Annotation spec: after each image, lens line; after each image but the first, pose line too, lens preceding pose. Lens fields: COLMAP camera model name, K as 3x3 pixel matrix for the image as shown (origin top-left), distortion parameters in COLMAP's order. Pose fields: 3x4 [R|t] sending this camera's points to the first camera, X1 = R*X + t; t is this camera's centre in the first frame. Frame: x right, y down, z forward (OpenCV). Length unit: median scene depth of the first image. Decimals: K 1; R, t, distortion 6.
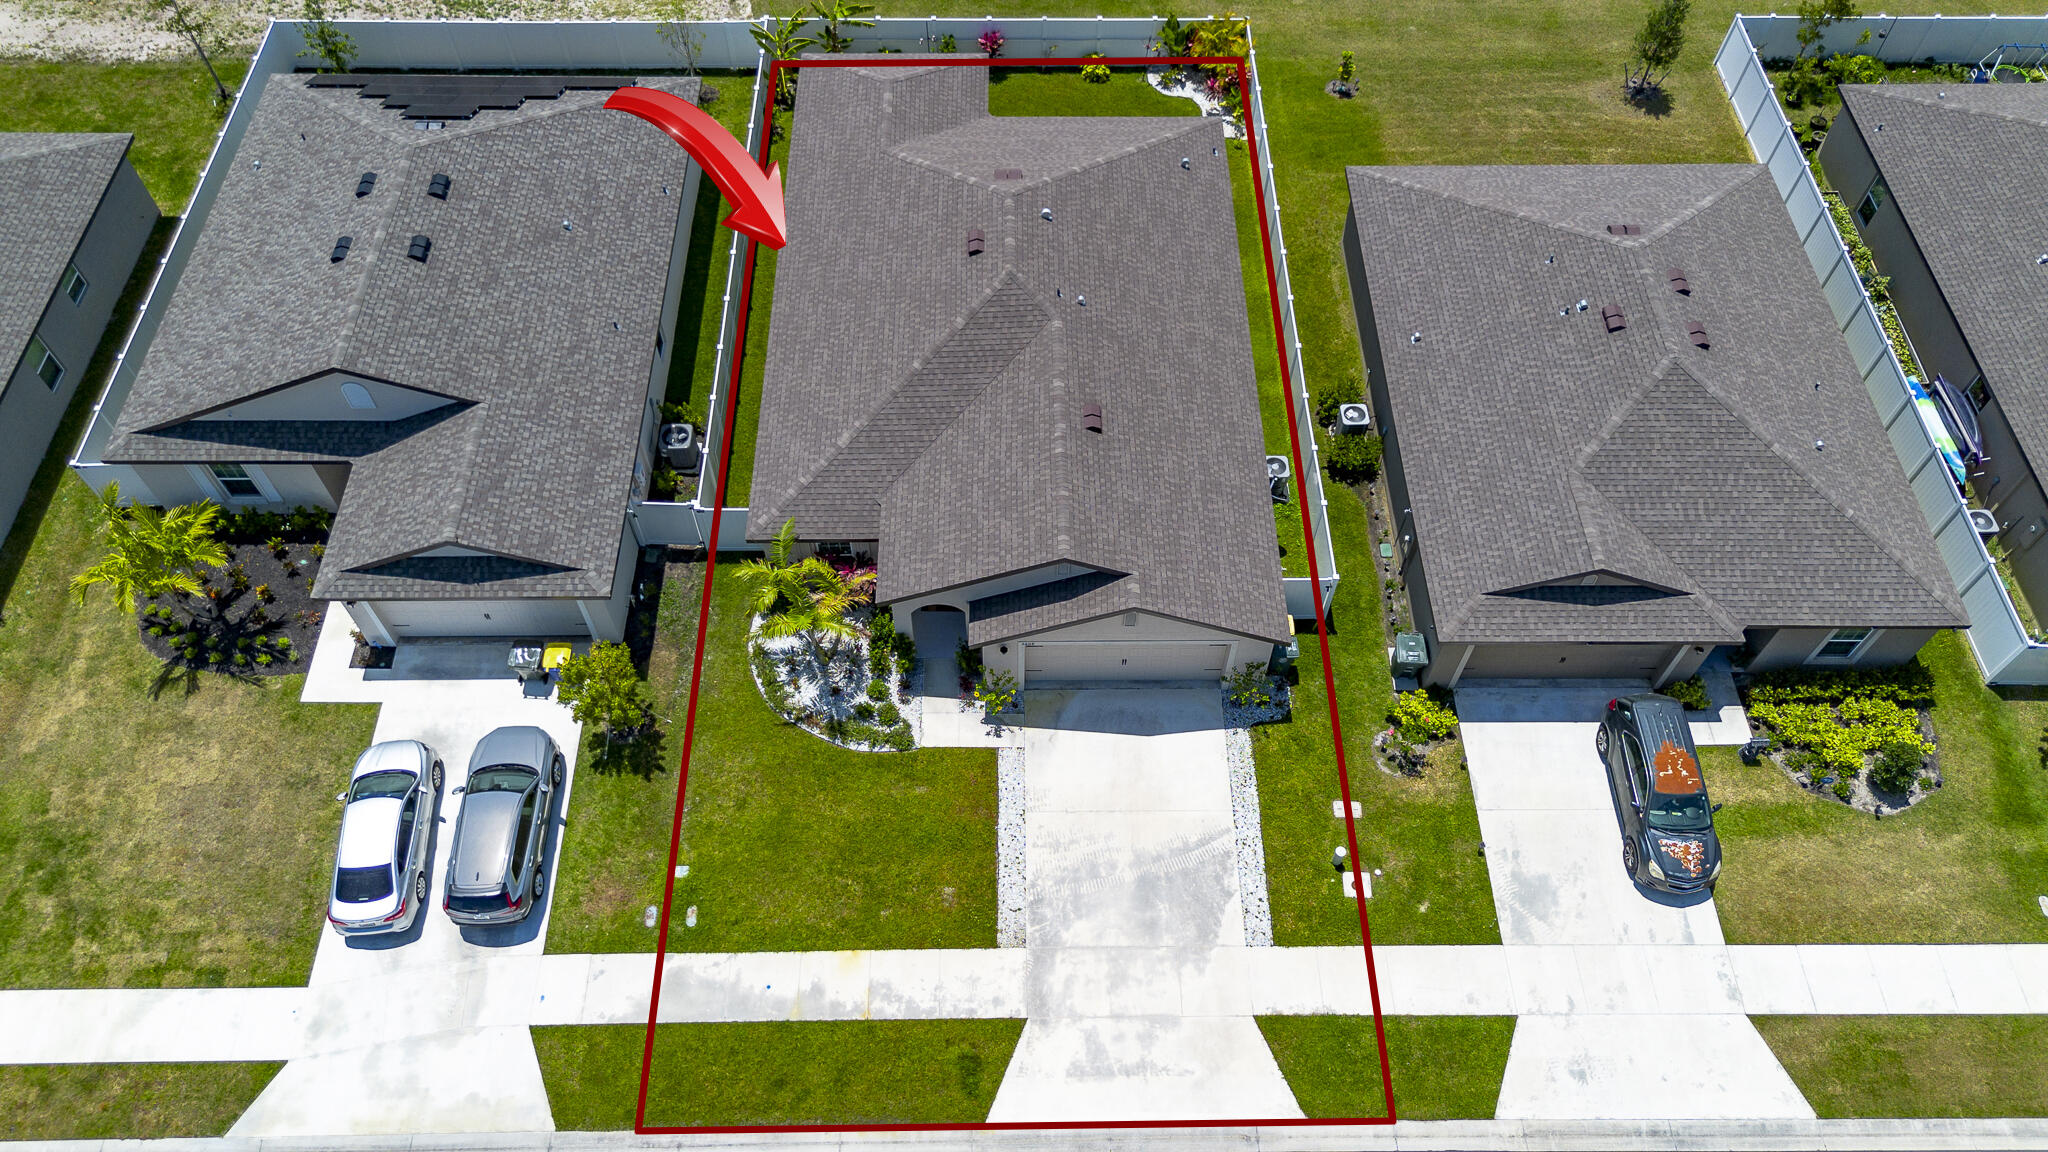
lens RADIAL K [[1463.5, 0, 1029.8], [0, 1463.5, 567.2], [0, 0, 1]] dist [0.052304, -0.042224]
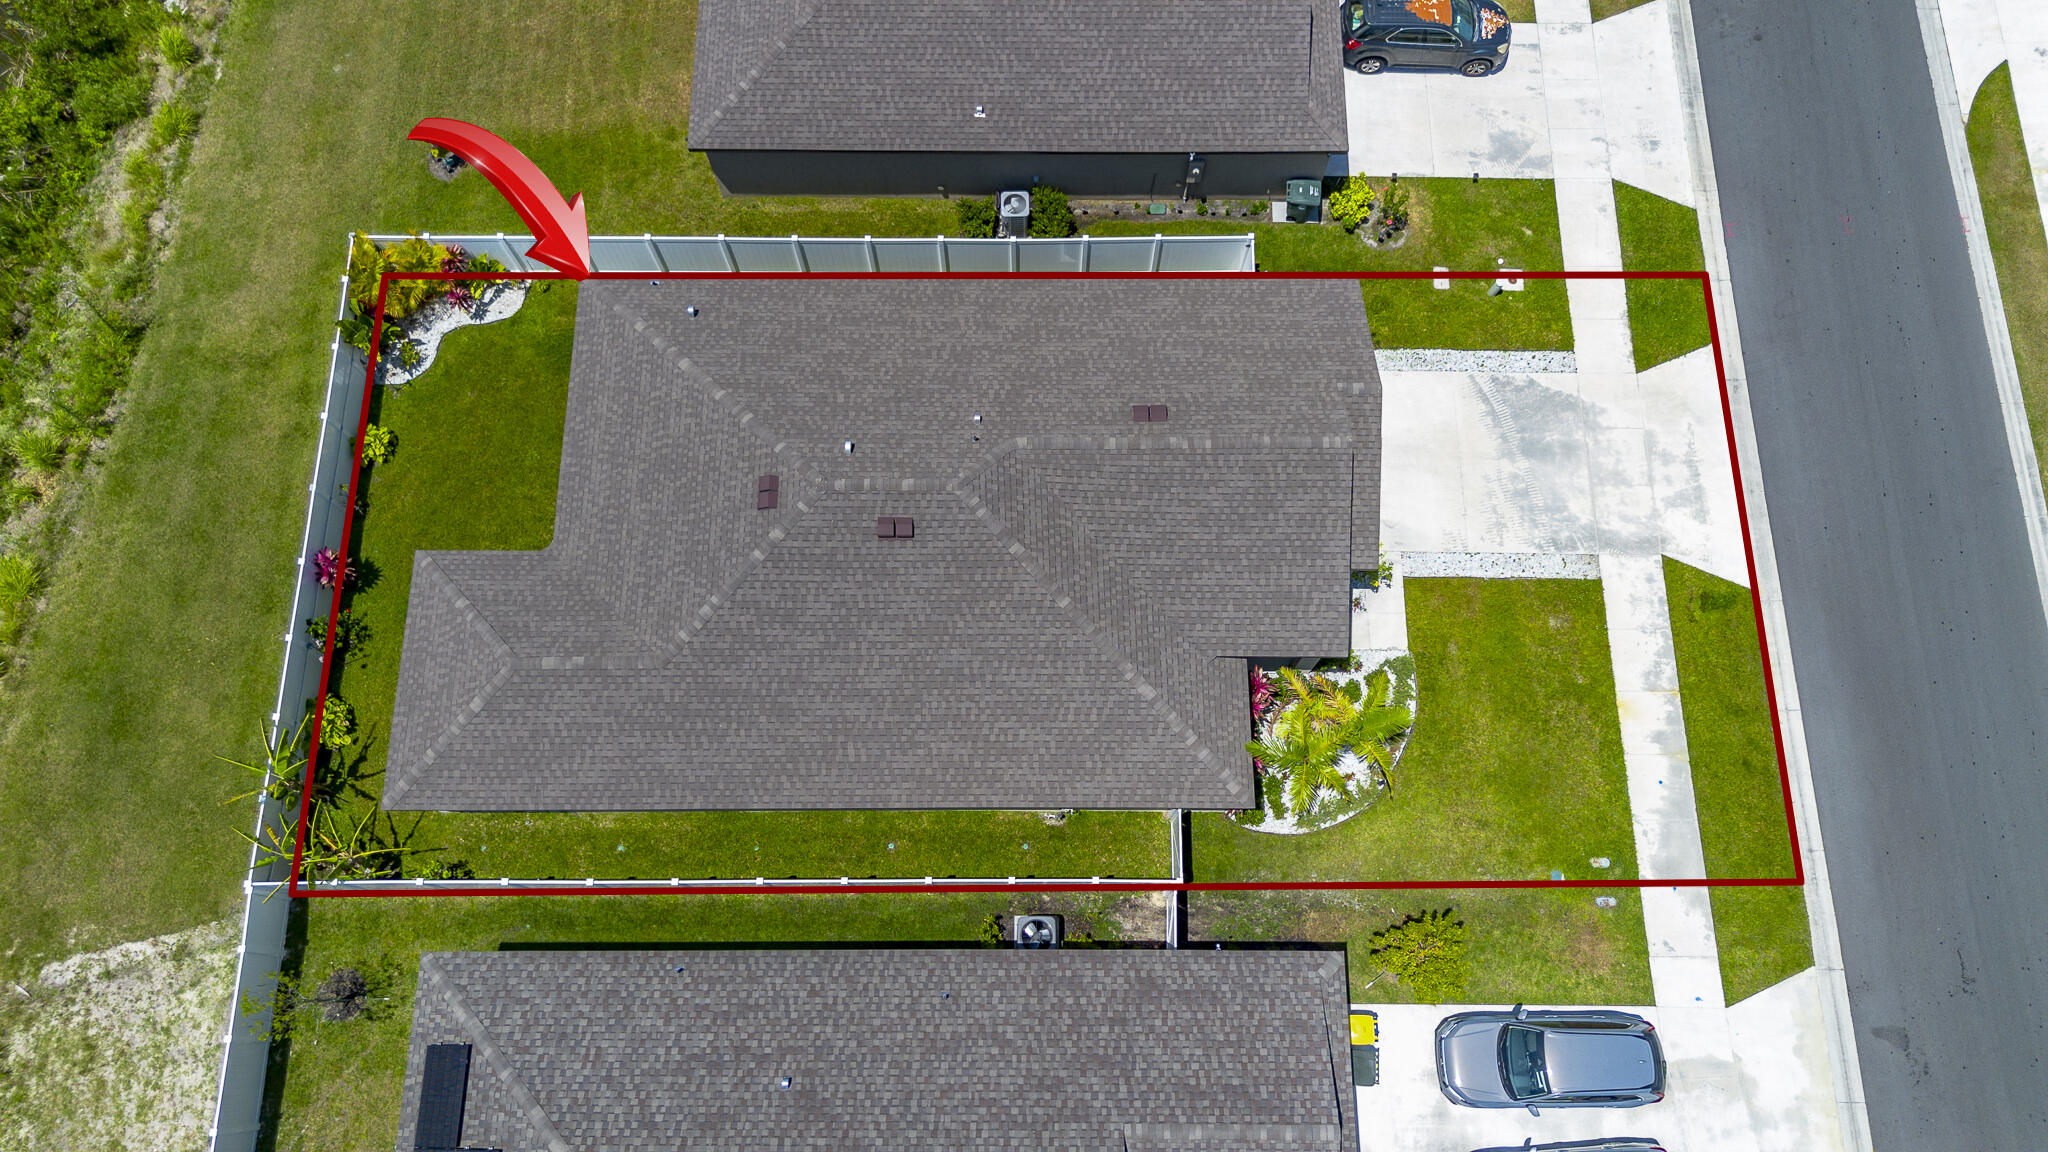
lens RADIAL K [[1460.3, 0, 1024.0], [0, 1460.3, 576.0], [0, 0, 1]] dist [0.040367, -0.031158]
pose [[0.013747, -0.955570, 0.294444, -0.339996], [0.823005, 0.178051, 0.539408, -0.671880], [-0.567868, 0.234914, 0.788887, 0.364083]]
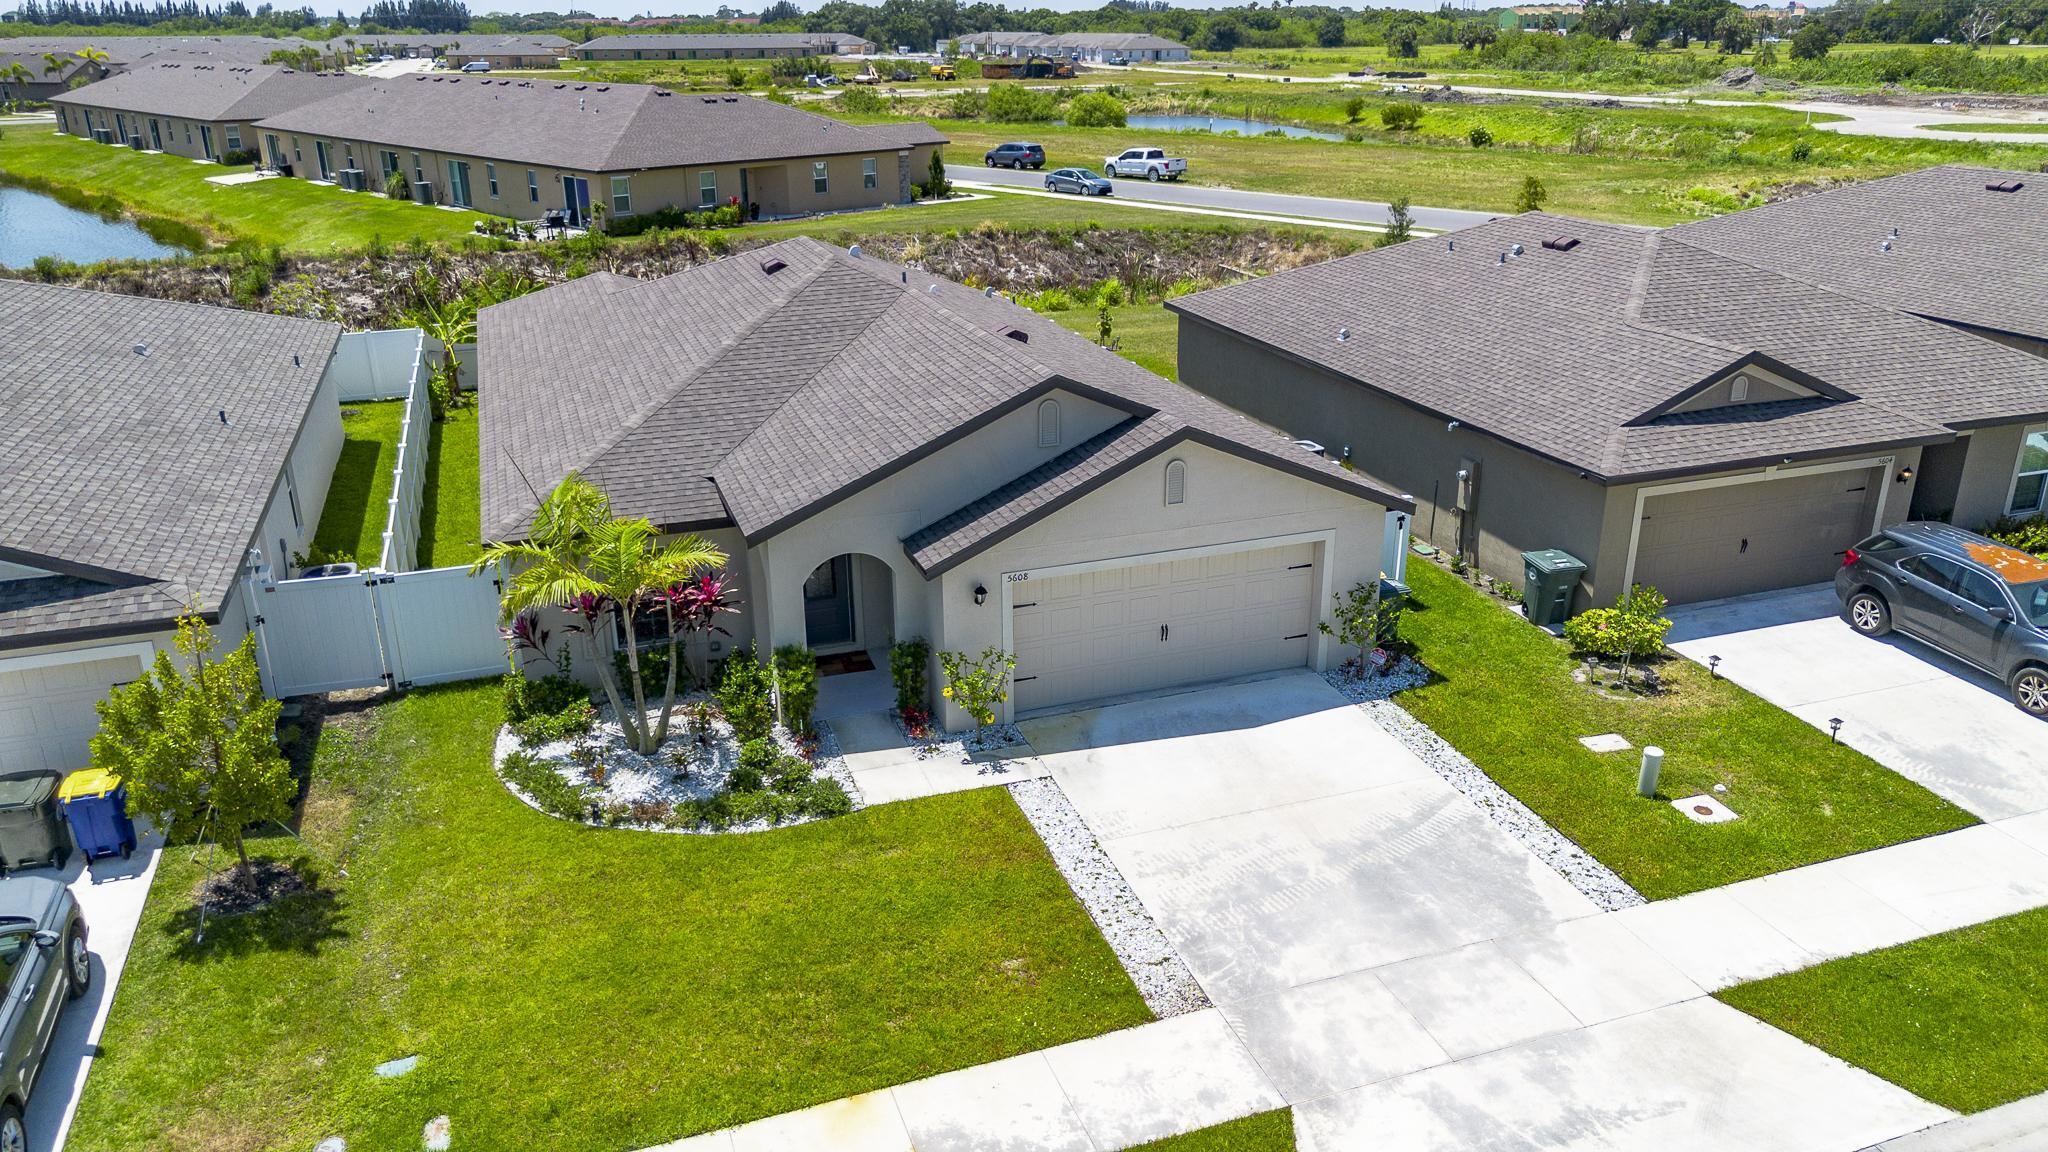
lens RADIAL K [[1463.5, 0, 1029.8], [0, 1463.5, 567.2], [0, 0, 1]] dist [0.052304, -0.042224]
pose [[0.946270, -0.128286, 0.296844, -0.172690], [0.275507, 0.800456, -0.532322, 0.368080], [-0.169322, 0.585503, 0.792791, 0.543091]]
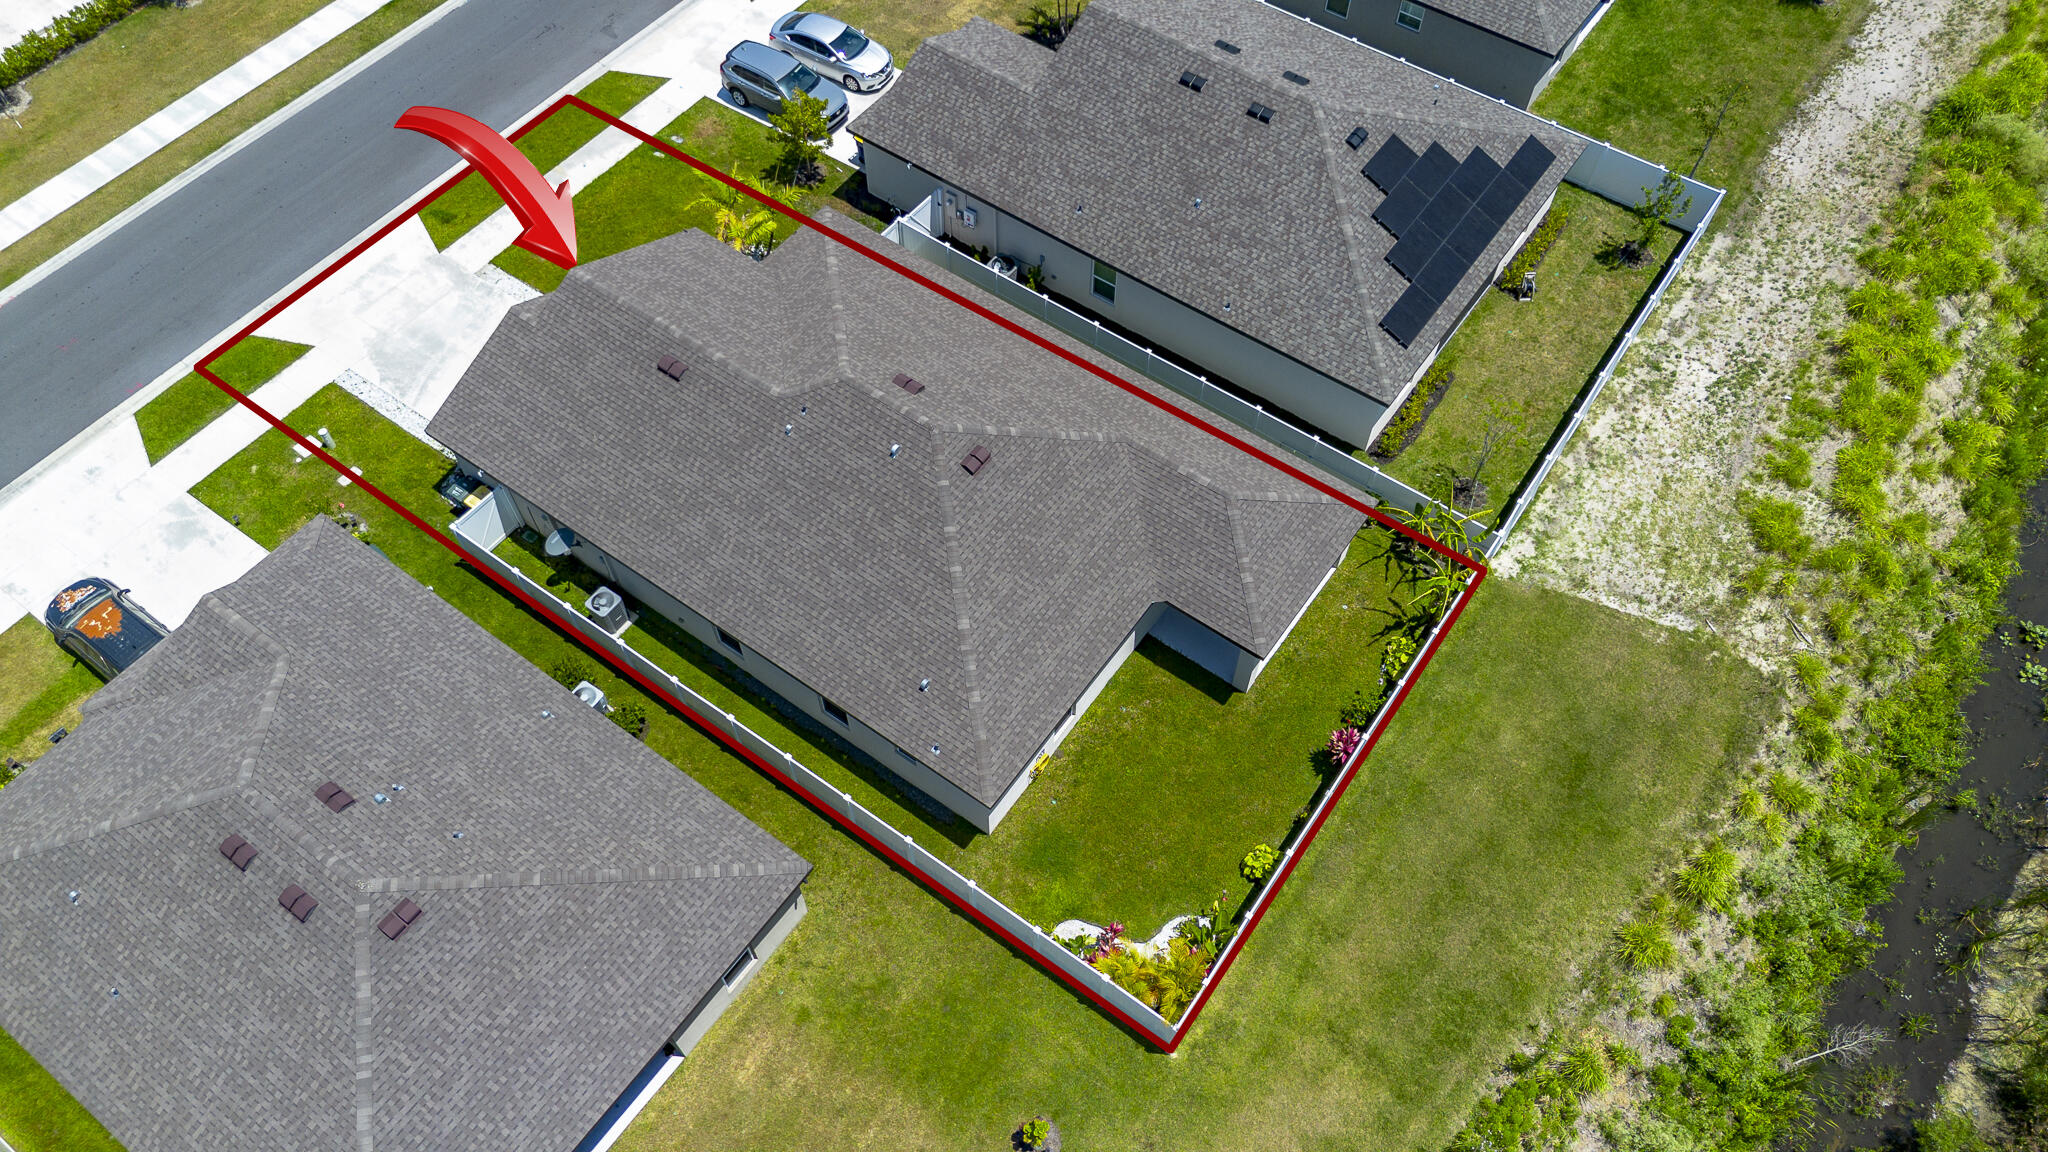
lens RADIAL K [[1463.5, 0, 1029.8], [0, 1463.5, 567.2], [0, 0, 1]] dist [0.052304, -0.042224]
pose [[-0.592630, 0.664784, -0.454810, 0.499027], [-0.668198, -0.090456, 0.738464, -1.140205], [0.449778, 0.741539, 0.497814, 0.720390]]
